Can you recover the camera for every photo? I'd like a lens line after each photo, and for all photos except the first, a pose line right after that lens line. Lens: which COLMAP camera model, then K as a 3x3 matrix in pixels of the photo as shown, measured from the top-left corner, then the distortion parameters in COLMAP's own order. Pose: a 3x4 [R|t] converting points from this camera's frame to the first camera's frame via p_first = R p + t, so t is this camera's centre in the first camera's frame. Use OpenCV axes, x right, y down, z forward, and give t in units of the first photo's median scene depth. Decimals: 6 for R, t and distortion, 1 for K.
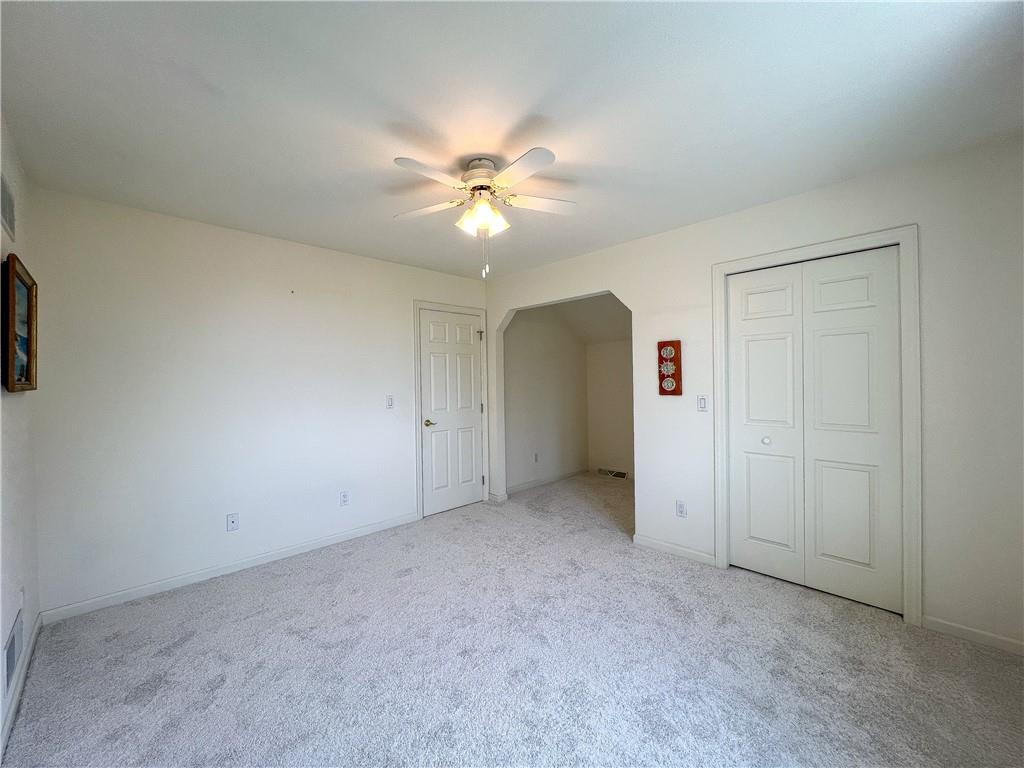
lens RADIAL K [[408.8, 0, 510.7], [0, 408.8, 382.3], [0, 0, 1]] dist [-0.001829, 0.000125]
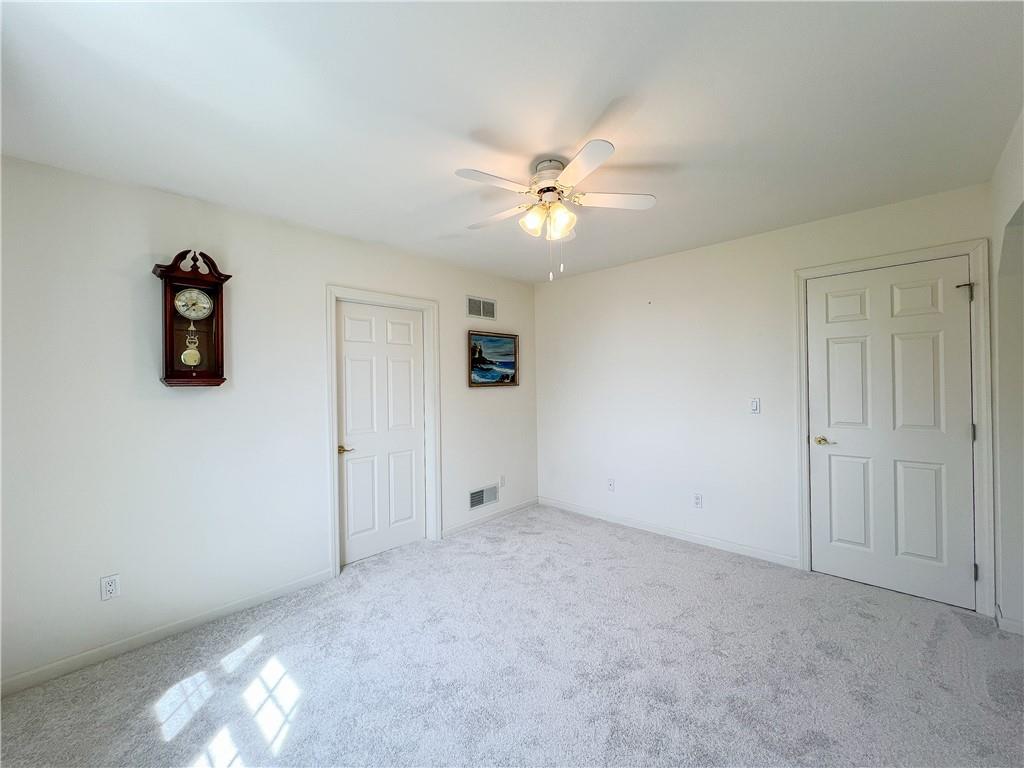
lens RADIAL K [[408.8, 0, 510.7], [0, 408.8, 382.3], [0, 0, 1]] dist [-0.001829, 0.000125]
pose [[0.039021, 0.011604, -0.999171, 0.622272], [0.008441, 0.999893, 0.011942, -0.016145], [0.999203, -0.008900, 0.038919, 0.584938]]
